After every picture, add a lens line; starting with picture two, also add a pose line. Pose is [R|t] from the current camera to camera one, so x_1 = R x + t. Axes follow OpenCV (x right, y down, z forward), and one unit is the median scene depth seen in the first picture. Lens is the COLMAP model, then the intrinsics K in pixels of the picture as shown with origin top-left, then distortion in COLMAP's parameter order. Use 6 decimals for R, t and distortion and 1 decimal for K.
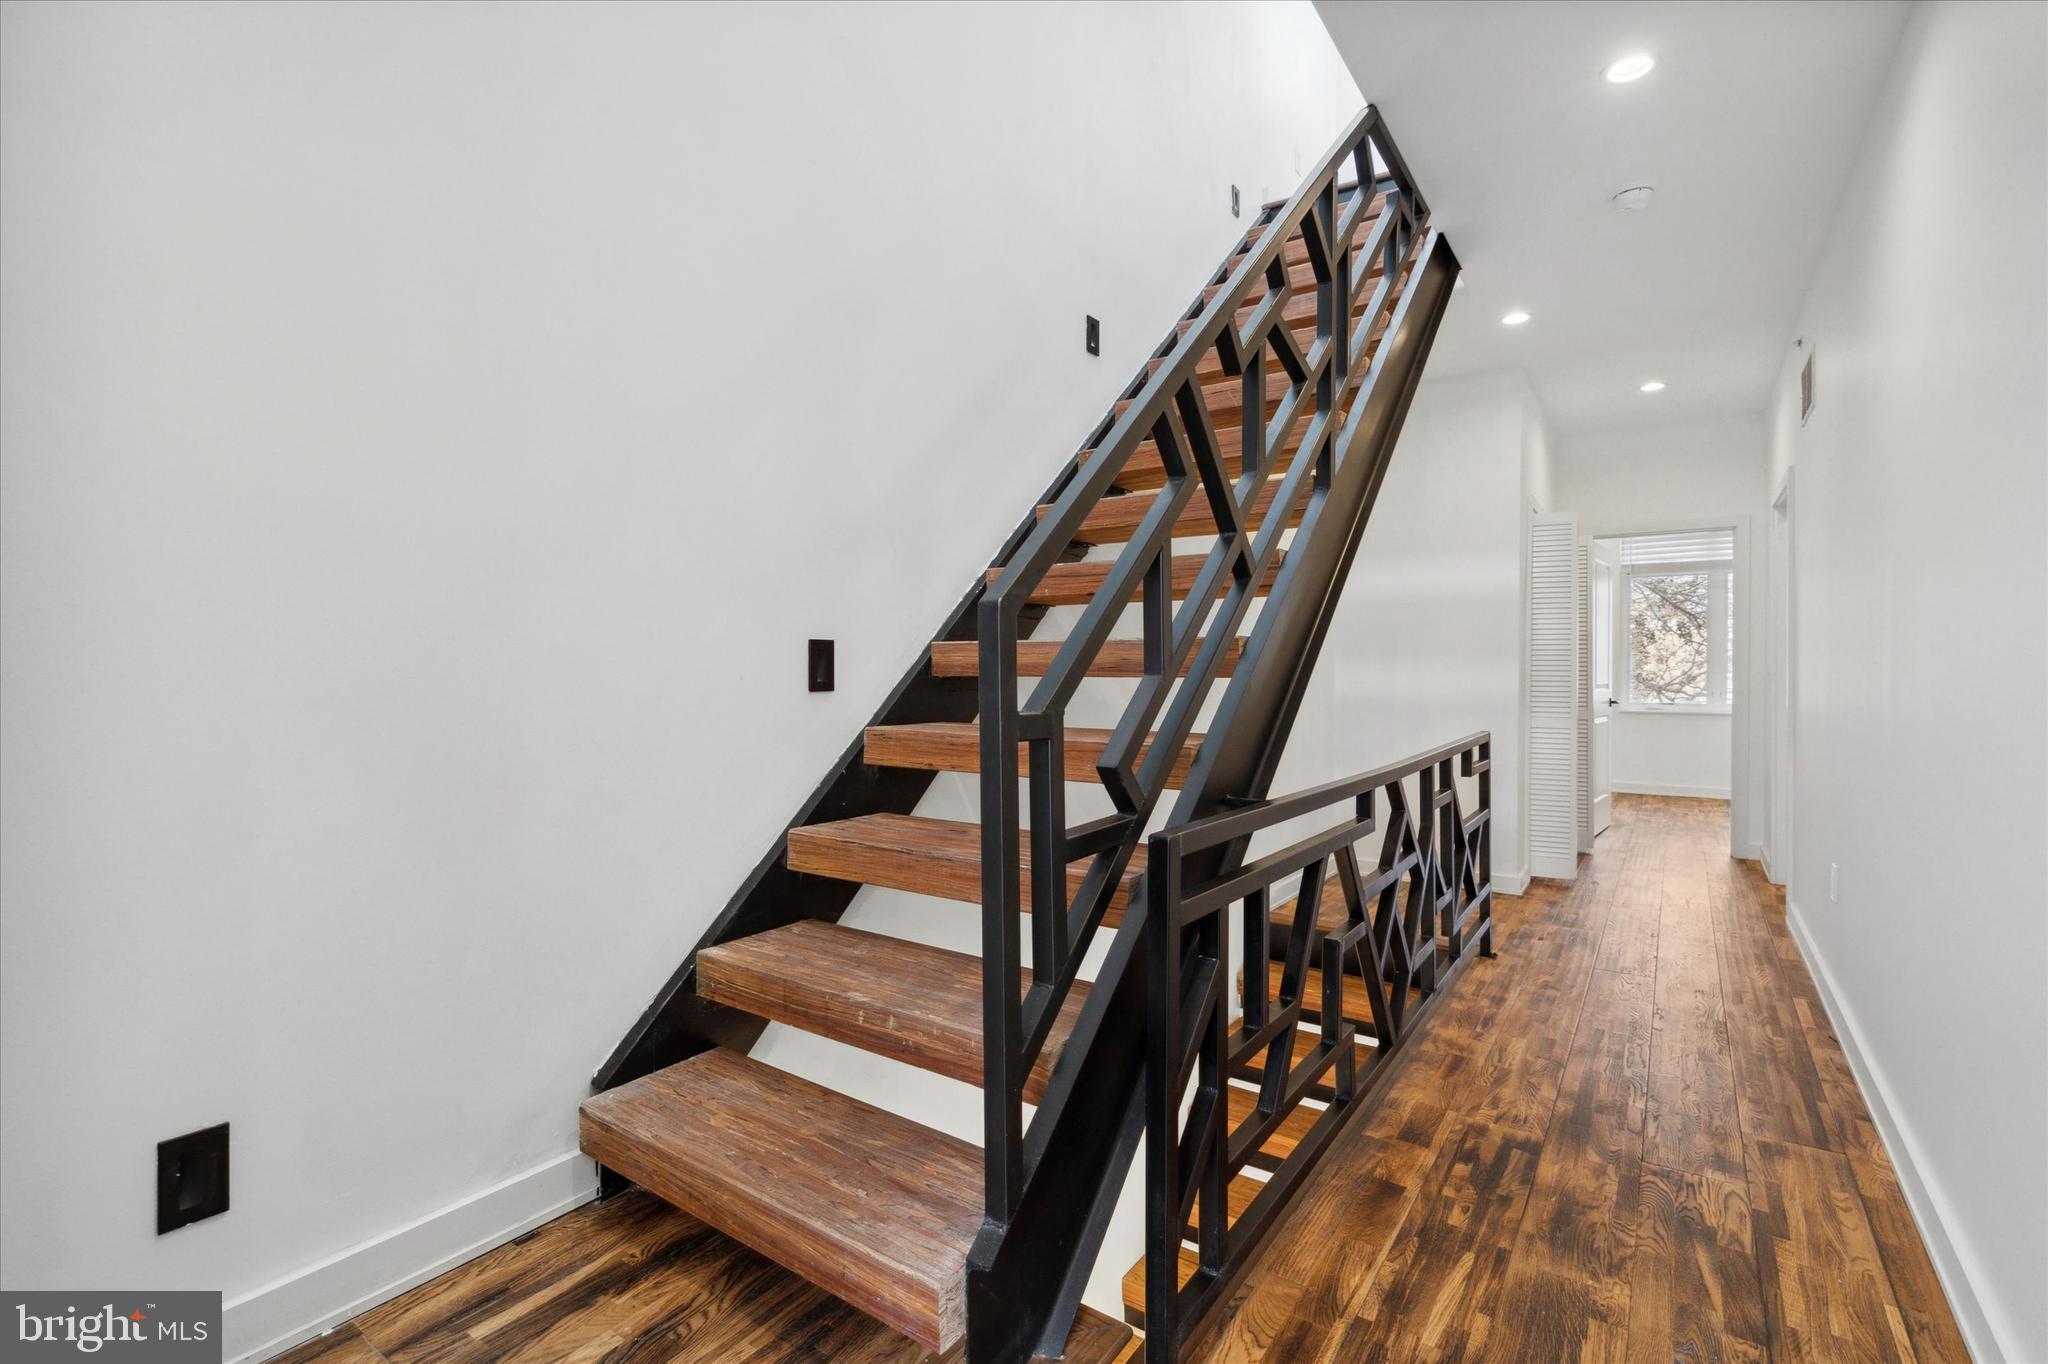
lens RADIAL K [[945.2, 0, 1025.4], [0, 945.2, 672.7], [0, 0, 1]] dist [0.011429, 0.000136]
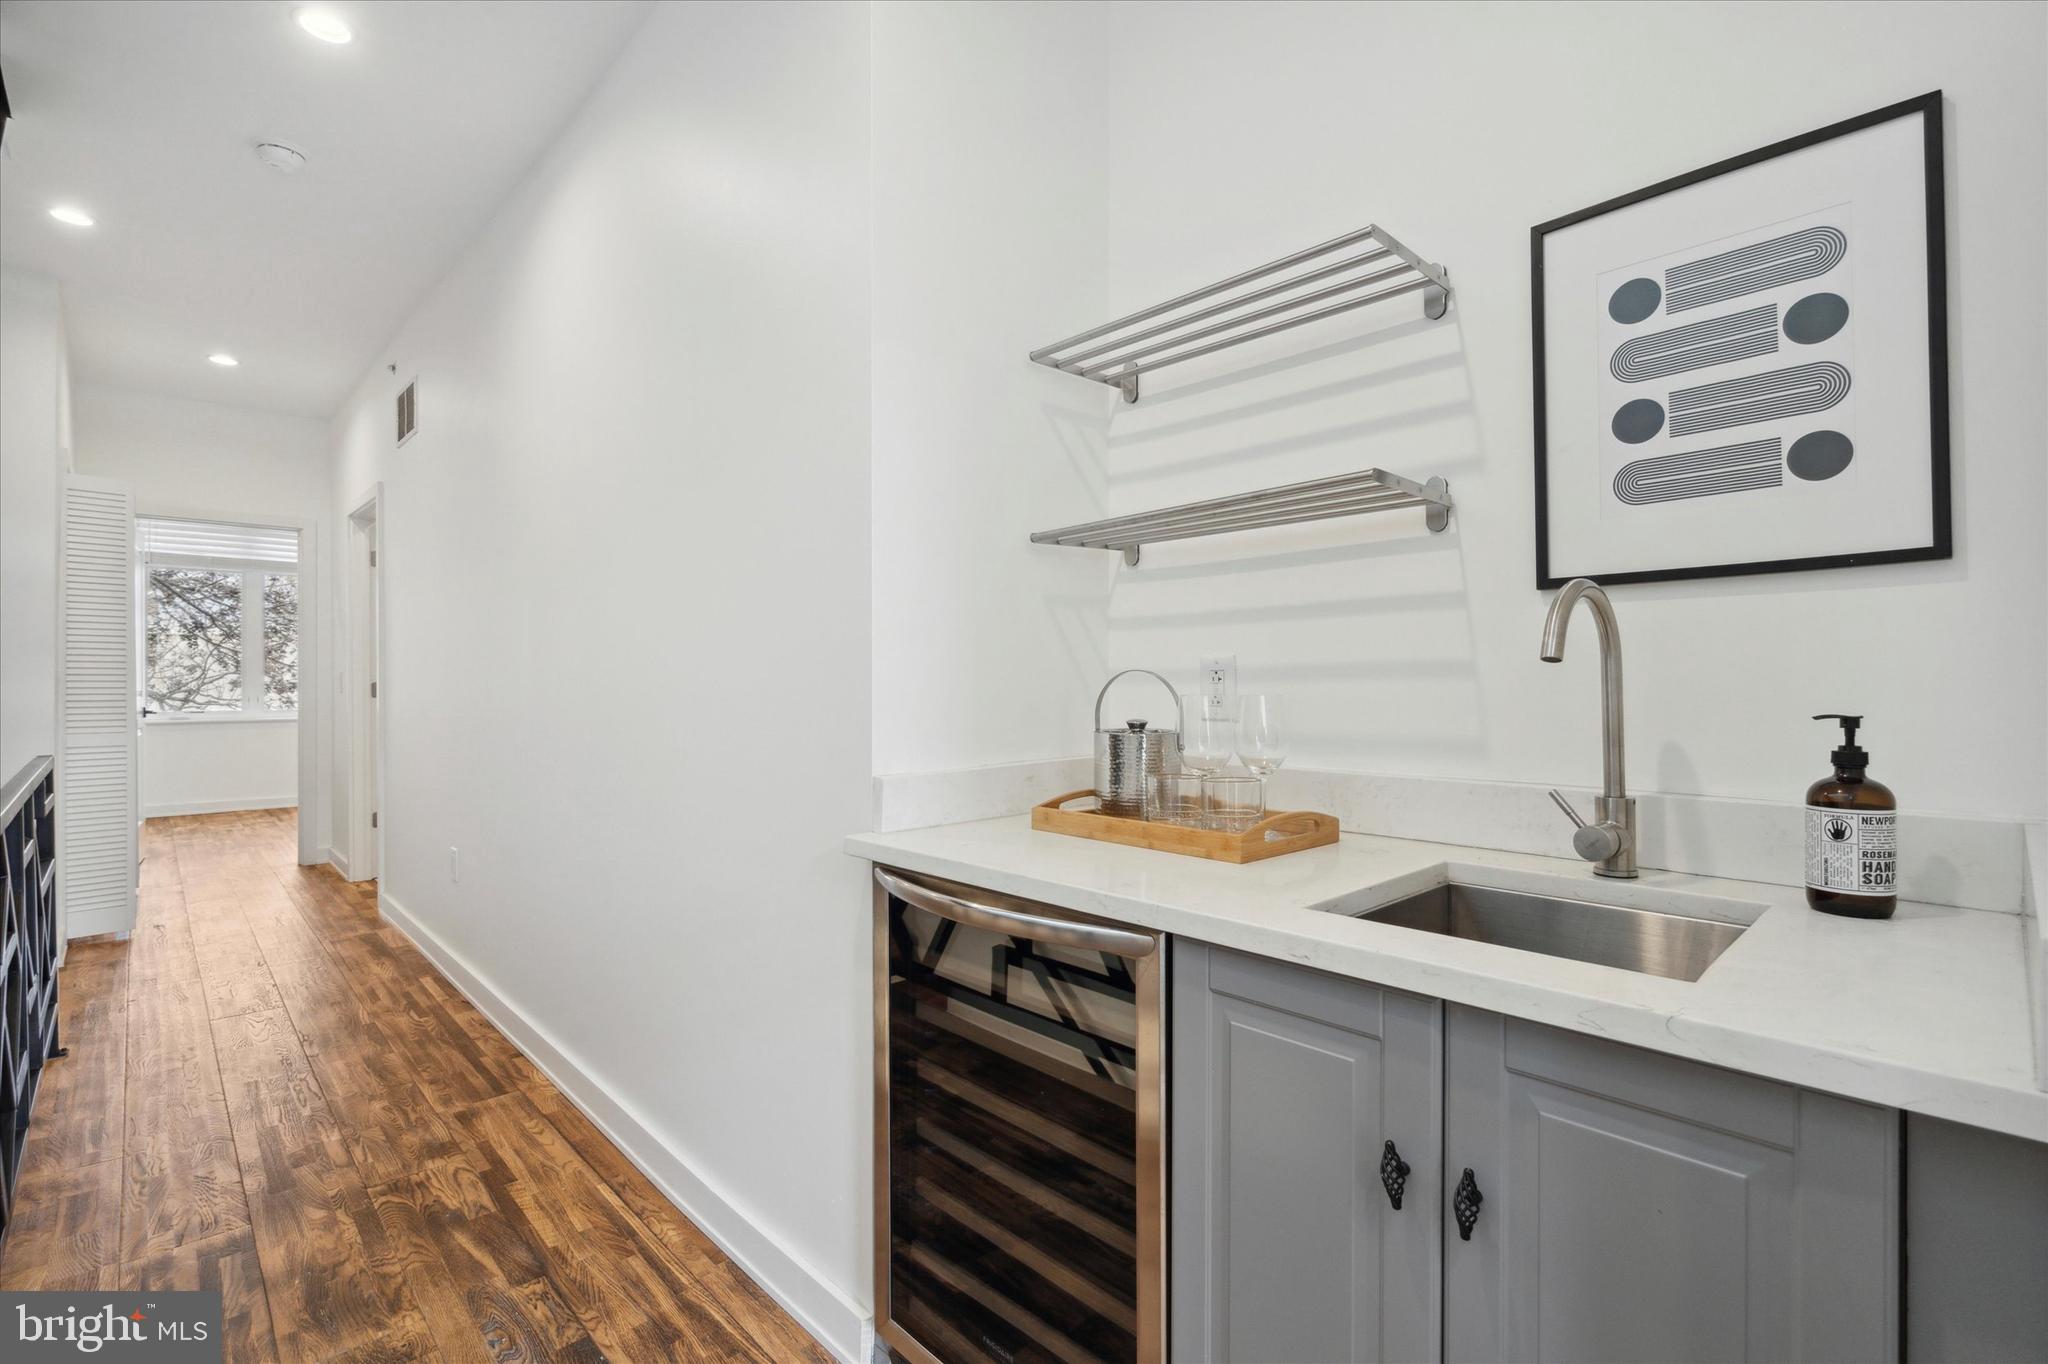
lens RADIAL K [[945.2, 0, 1023.2], [0, 945.2, 685.5], [0, 0, 1]] dist [0.011429, 0.000136]
pose [[0.219835, -0.009807, 0.975488, -0.133341], [0.001929, 0.999952, 0.009619, 0.000011], [-0.975535, -0.000233, 0.219843, 0.144076]]
